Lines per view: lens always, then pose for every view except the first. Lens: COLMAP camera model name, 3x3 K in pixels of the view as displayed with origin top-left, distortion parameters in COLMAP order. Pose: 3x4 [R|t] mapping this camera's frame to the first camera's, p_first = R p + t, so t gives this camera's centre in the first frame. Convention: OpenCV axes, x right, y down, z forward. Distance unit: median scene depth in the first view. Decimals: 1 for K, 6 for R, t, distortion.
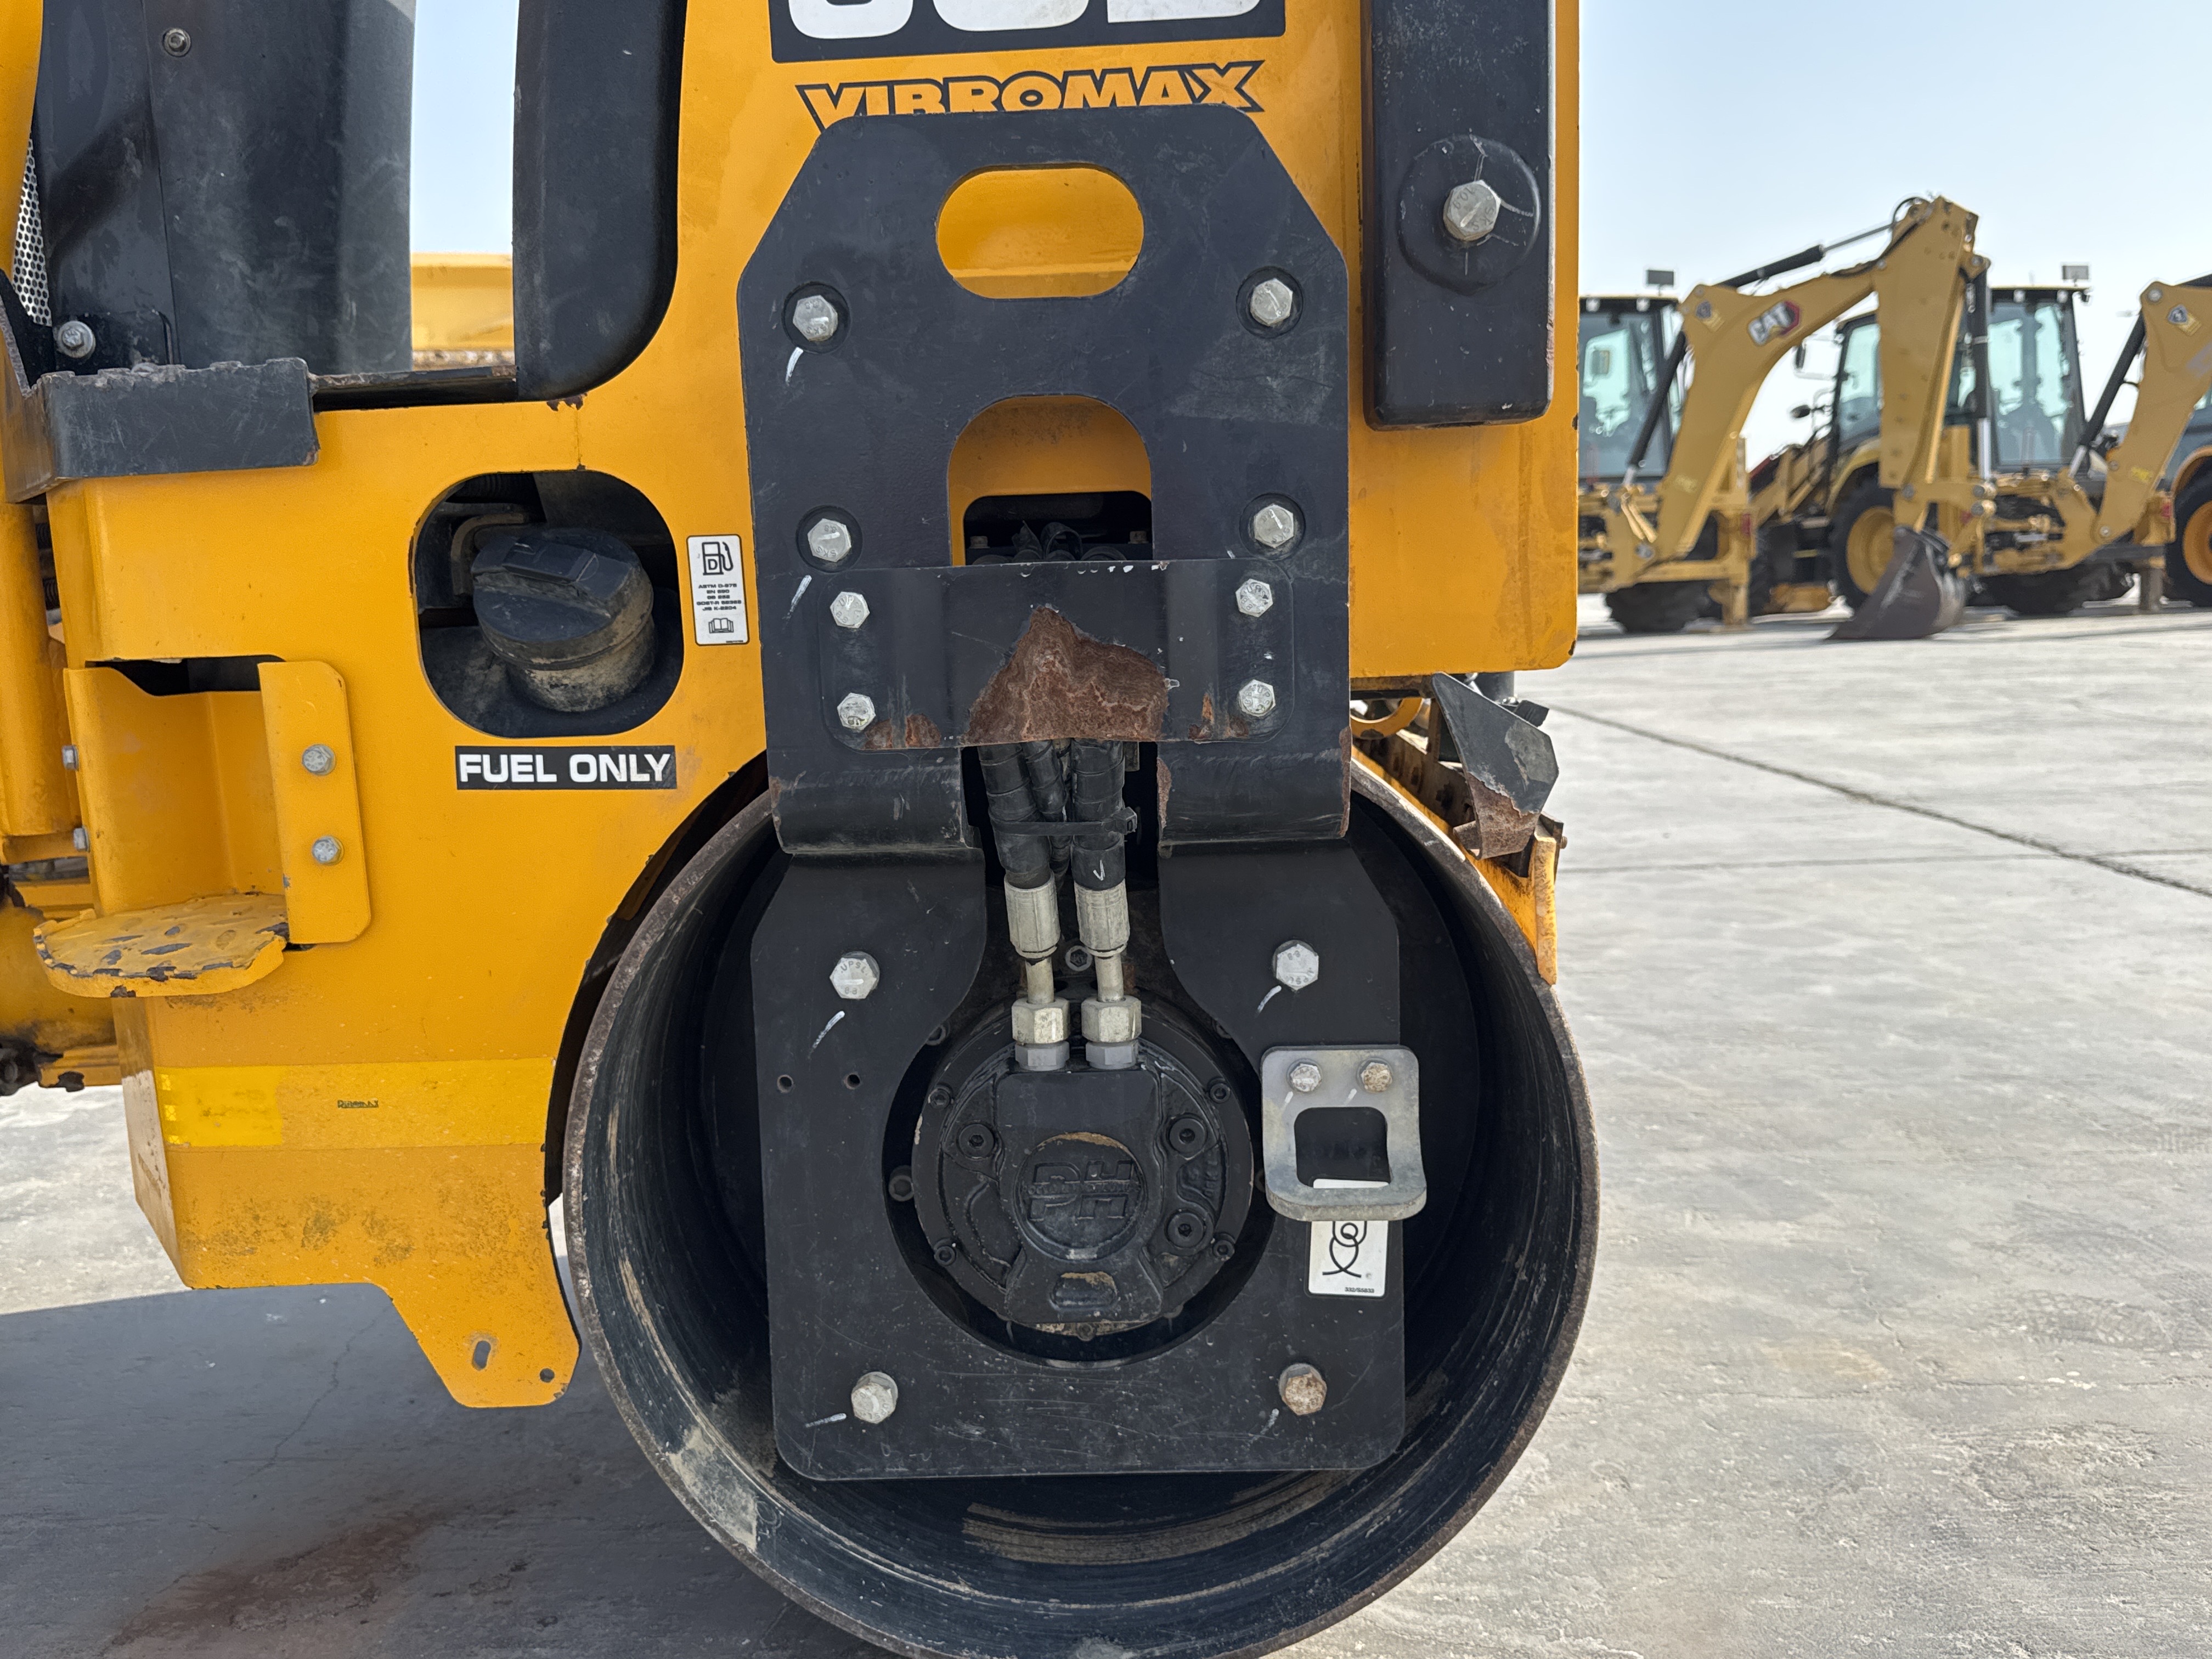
lens RADIAL K [[1824.8, 0, 1106.0], [0, 1824.8, 829.5], [0, 0, 1]] dist [0.079588, -0.006989]
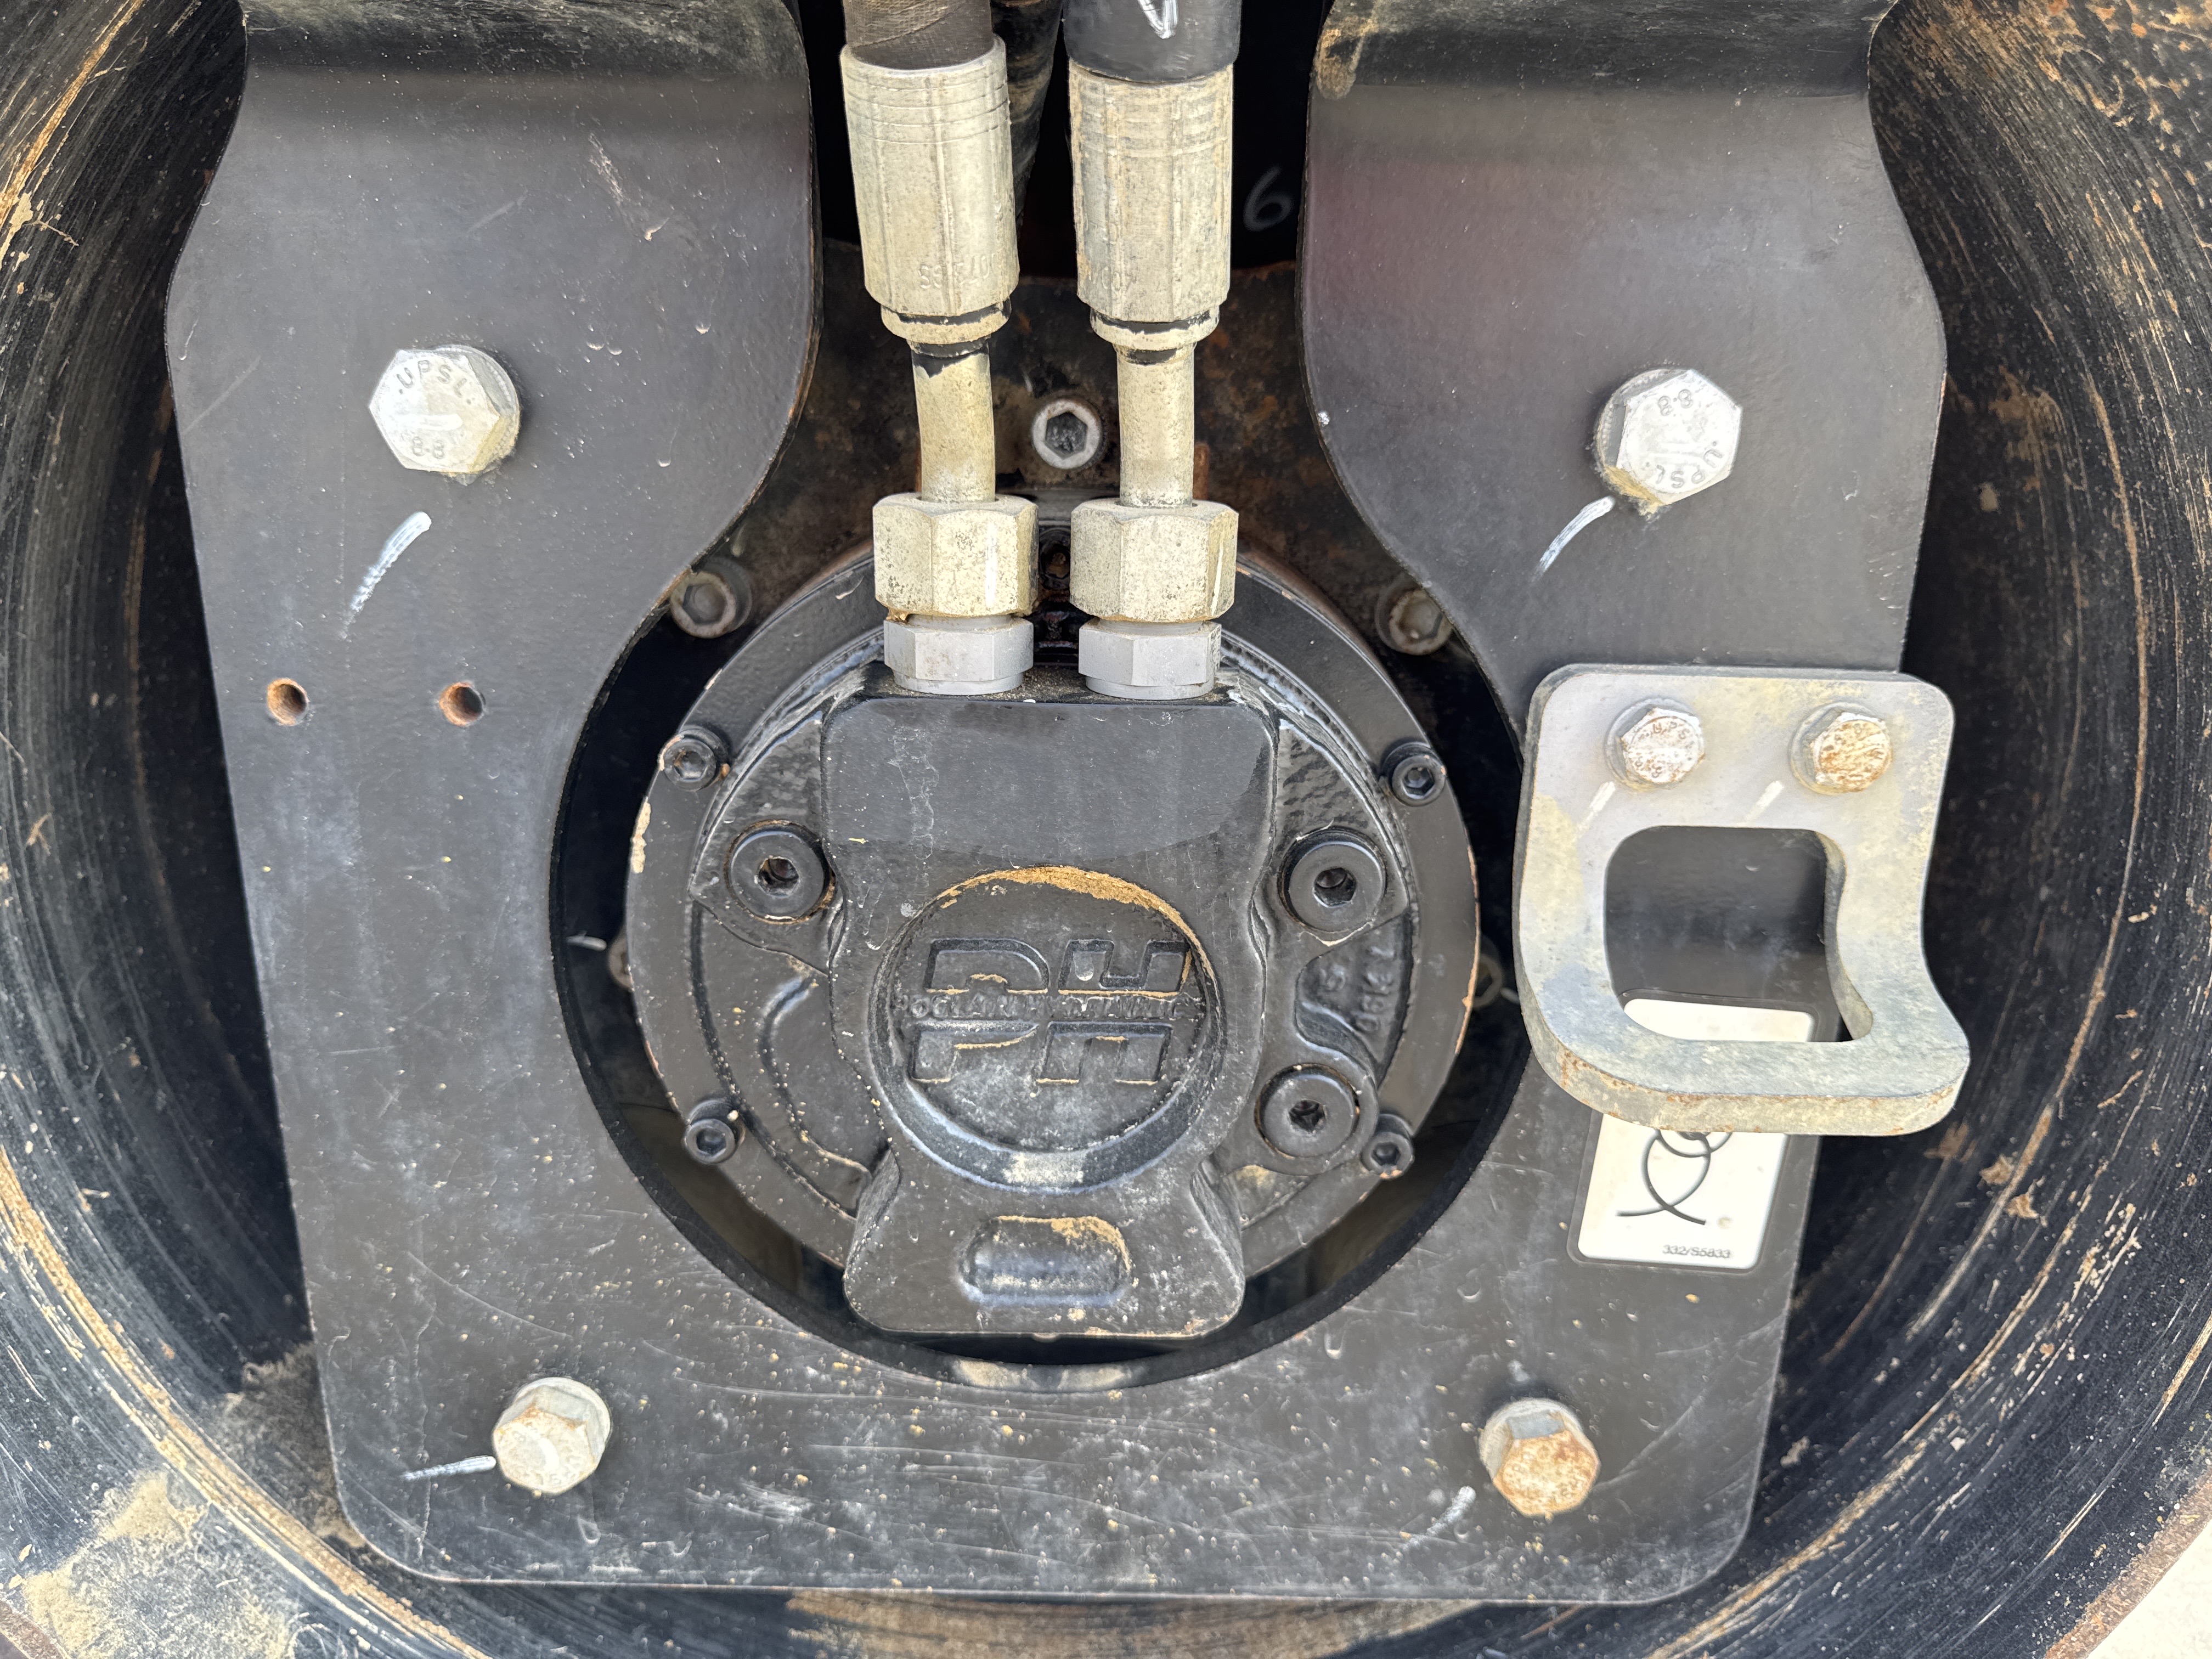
lens RADIAL K [[1621.4, 0, 1106.0], [0, 1621.4, 829.5], [0, 0, 1]] dist [0.021454, -0.066699]
pose [[0.998711, 0.043450, 0.026241, -0.012418], [-0.047231, 0.984849, 0.166861, 0.103001], [-0.018594, -0.167885, 0.985631, 0.676346]]
